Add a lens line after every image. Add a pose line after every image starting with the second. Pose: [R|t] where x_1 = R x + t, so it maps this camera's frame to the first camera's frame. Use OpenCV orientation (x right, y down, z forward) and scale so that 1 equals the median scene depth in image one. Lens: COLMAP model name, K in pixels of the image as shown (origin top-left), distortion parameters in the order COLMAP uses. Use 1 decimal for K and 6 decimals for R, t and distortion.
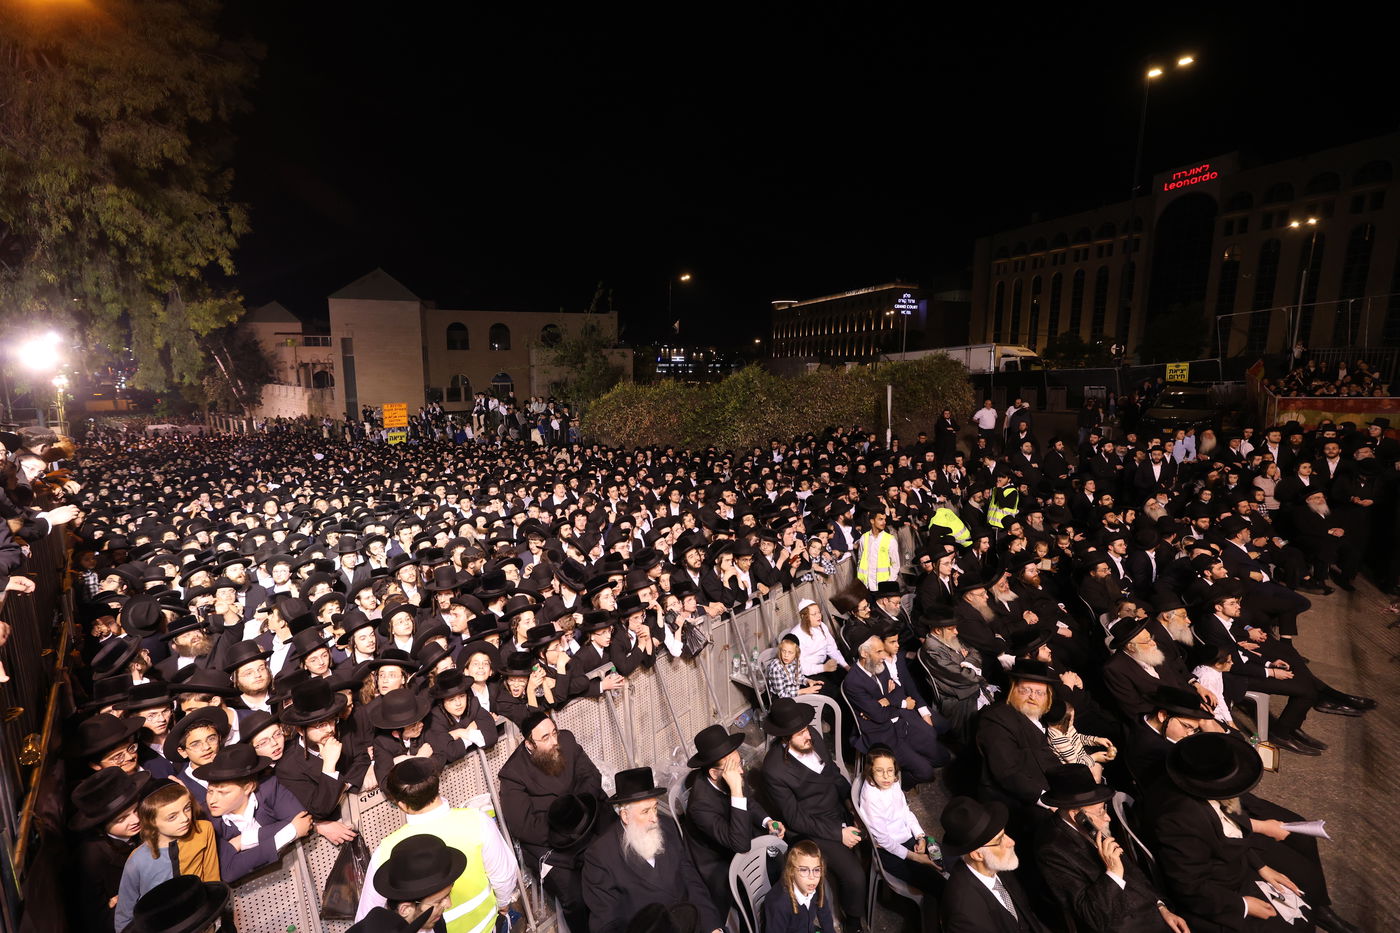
lens RADIAL K [[596.5, 0, 675.8], [0, 596.5, 461.6], [0, 0, 1]] dist [-0.045891, 0.019025]
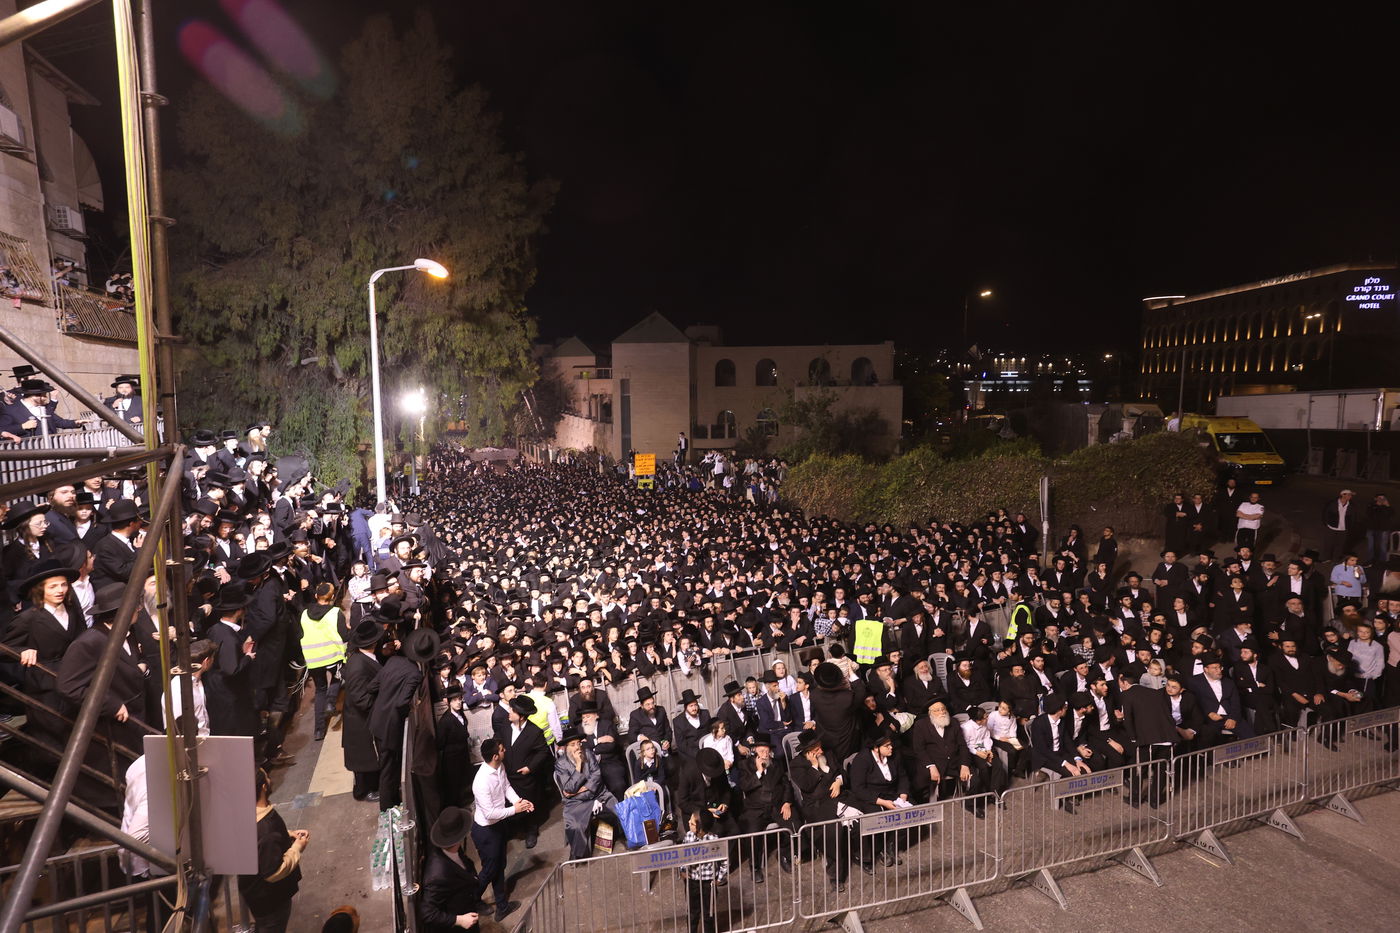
lens RADIAL K [[698.2, 0, 675.7], [0, 698.2, 462.8], [0, 0, 1]] dist [-0.033507, 0.023219]
pose [[0.895750, 0.036896, -0.443024, 0.092666], [-0.054494, 0.998148, -0.027054, -0.025513], [0.441205, 0.048376, 0.896101, -0.095608]]
